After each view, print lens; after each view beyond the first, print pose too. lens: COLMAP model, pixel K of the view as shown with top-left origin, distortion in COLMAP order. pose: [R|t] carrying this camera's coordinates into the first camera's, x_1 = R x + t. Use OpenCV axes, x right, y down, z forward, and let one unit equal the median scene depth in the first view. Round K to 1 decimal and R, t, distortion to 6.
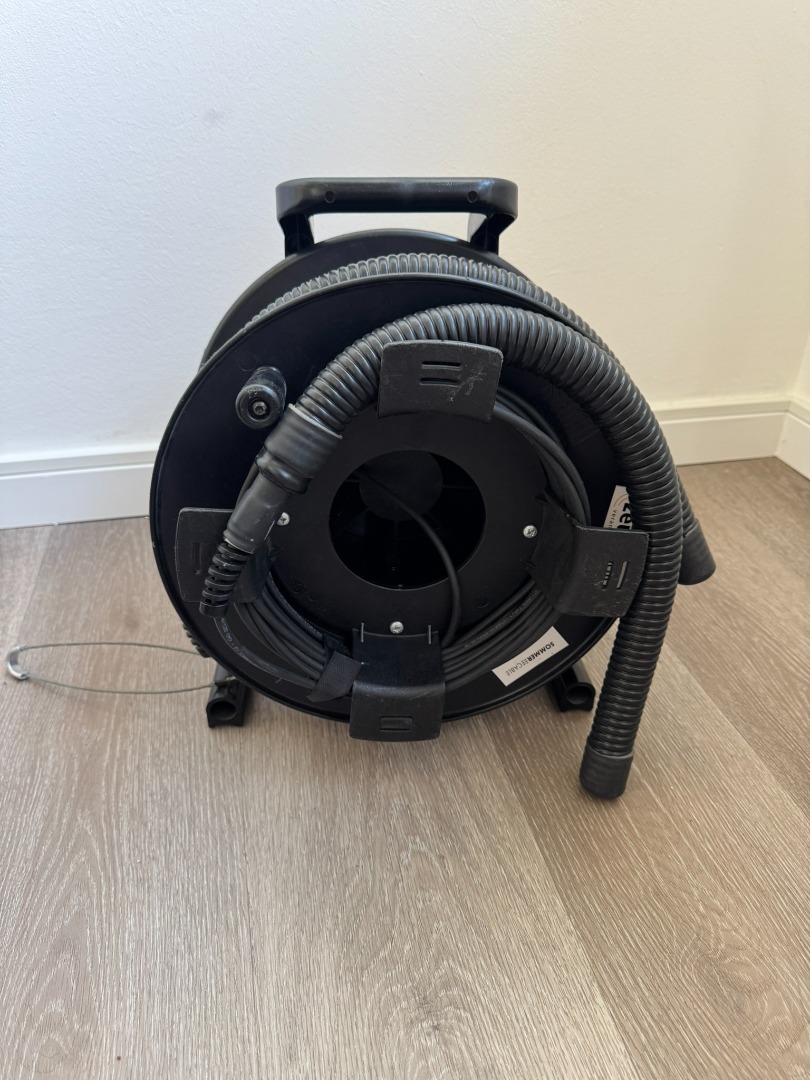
lens RADIAL K [[790.9, 0, 405.6], [0, 790.9, 535.1], [0, 0, 1]] dist [-0.015065, -0.003773]
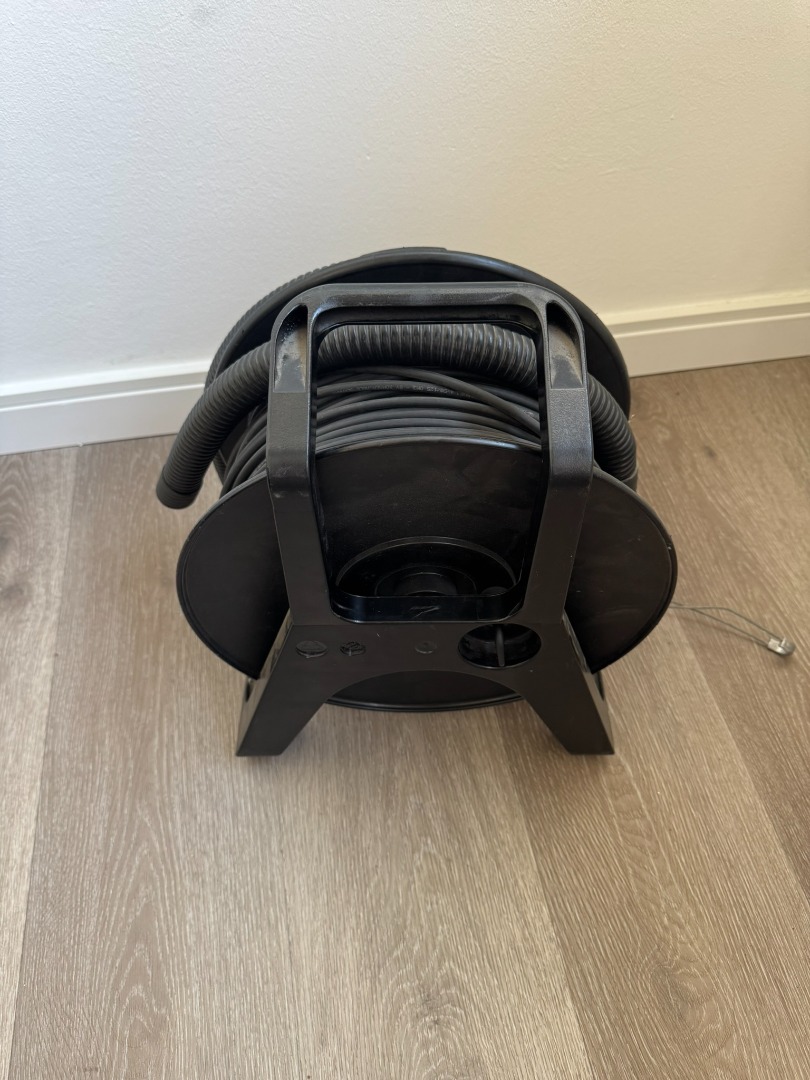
lens RADIAL K [[790.9, 0, 411.1], [0, 790.9, 536.9], [0, 0, 1]] dist [-0.015065, -0.003773]
pose [[0.999053, 0.025253, -0.035419, 0.017050], [-0.010845, 0.933117, 0.359411, -0.406801], [0.042127, -0.358686, 0.932507, 0.071697]]
